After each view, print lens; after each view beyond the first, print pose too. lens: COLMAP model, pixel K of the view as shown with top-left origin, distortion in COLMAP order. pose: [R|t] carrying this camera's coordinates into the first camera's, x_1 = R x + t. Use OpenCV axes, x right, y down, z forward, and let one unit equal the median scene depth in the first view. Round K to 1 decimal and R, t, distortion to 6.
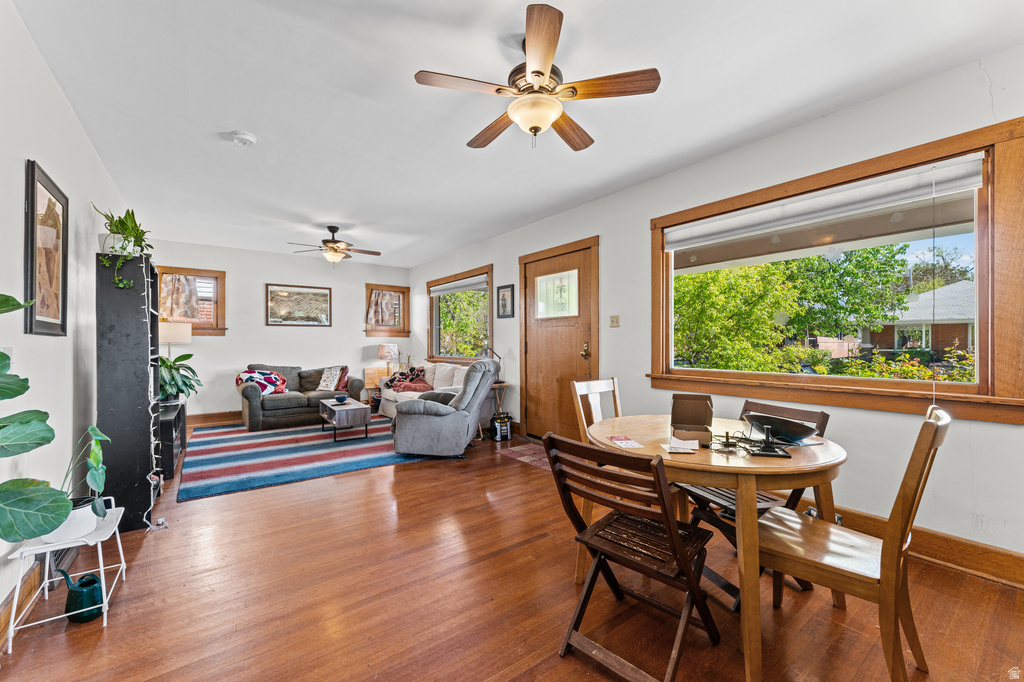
lens RADIAL K [[405.8, 0, 510.6], [0, 405.8, 342.2], [0, 0, 1]] dist [0.000564, 0.000033]
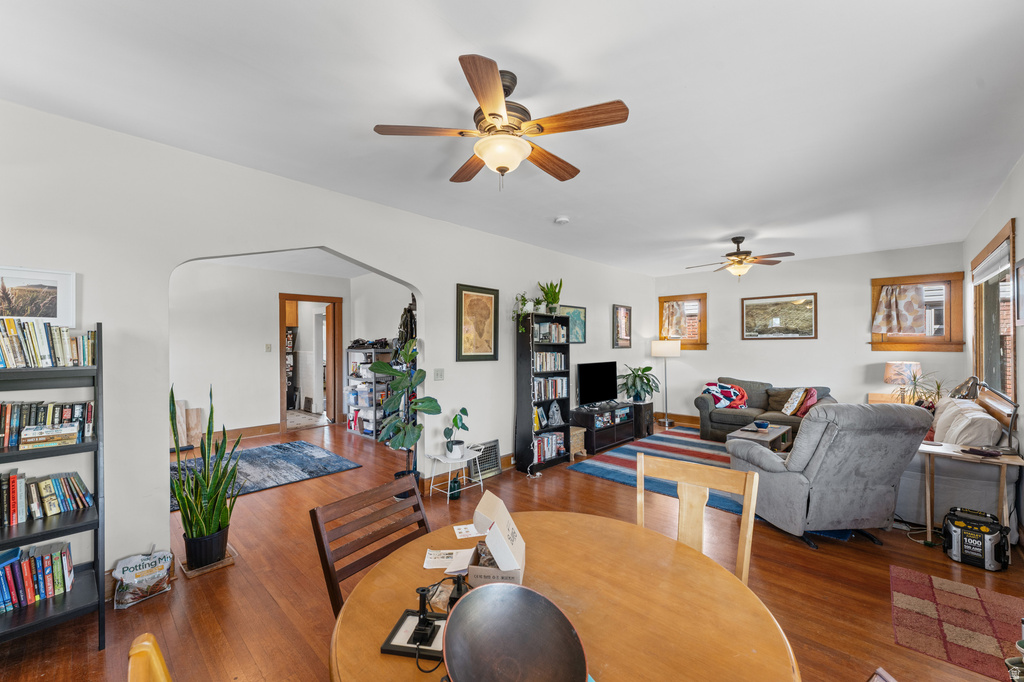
lens RADIAL K [[405.8, 0, 510.6], [0, 405.8, 342.2], [0, 0, 1]] dist [0.000564, 0.000033]
pose [[0.178857, -0.004356, -0.983865, 0.320776], [0.003918, 0.999985, -0.003715, -0.036513], [0.983867, -0.003190, 0.178871, 0.269898]]
